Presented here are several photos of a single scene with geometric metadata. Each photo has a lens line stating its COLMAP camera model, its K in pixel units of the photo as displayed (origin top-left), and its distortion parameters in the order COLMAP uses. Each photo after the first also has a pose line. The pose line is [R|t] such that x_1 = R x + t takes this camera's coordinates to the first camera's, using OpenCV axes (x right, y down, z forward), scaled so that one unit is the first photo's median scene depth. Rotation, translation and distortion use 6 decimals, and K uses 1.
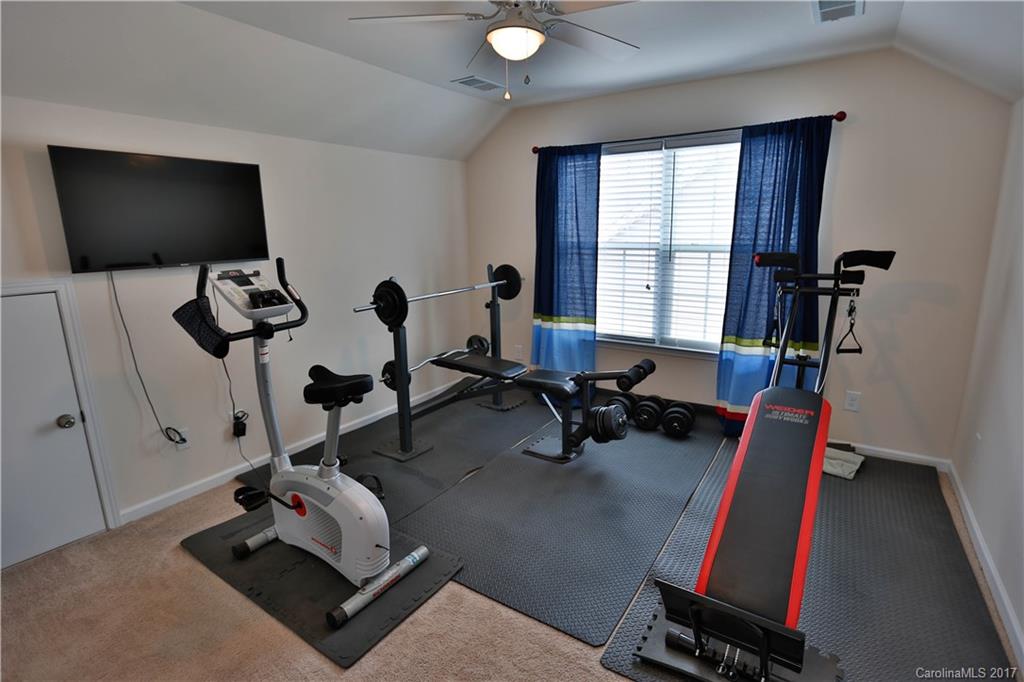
lens RADIAL K [[495.5, 0, 512.0], [0, 495.5, 341.0], [0, 0, 1]] dist [-0.064189, 0.028600]
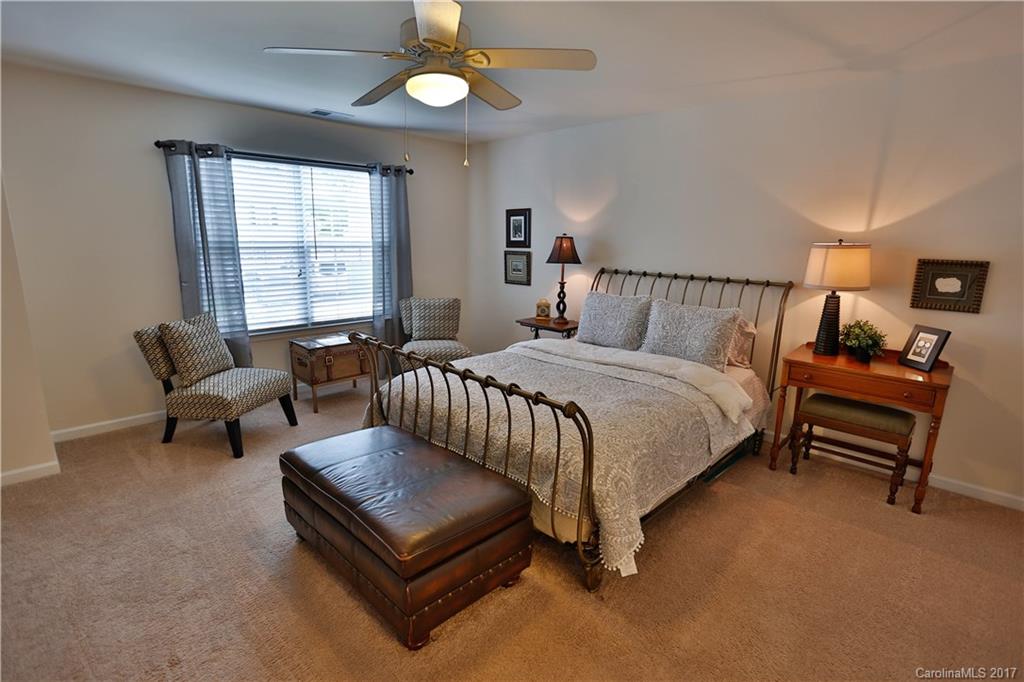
lens RADIAL K [[495.5, 0, 512.0], [0, 495.5, 341.0], [0, 0, 1]] dist [-0.064189, 0.028600]
pose [[0.183184, -0.196854, 0.963168, -0.757835], [0.197205, 0.967190, 0.160170, -0.053048], [-0.963096, 0.160601, 0.215994, 0.280455]]
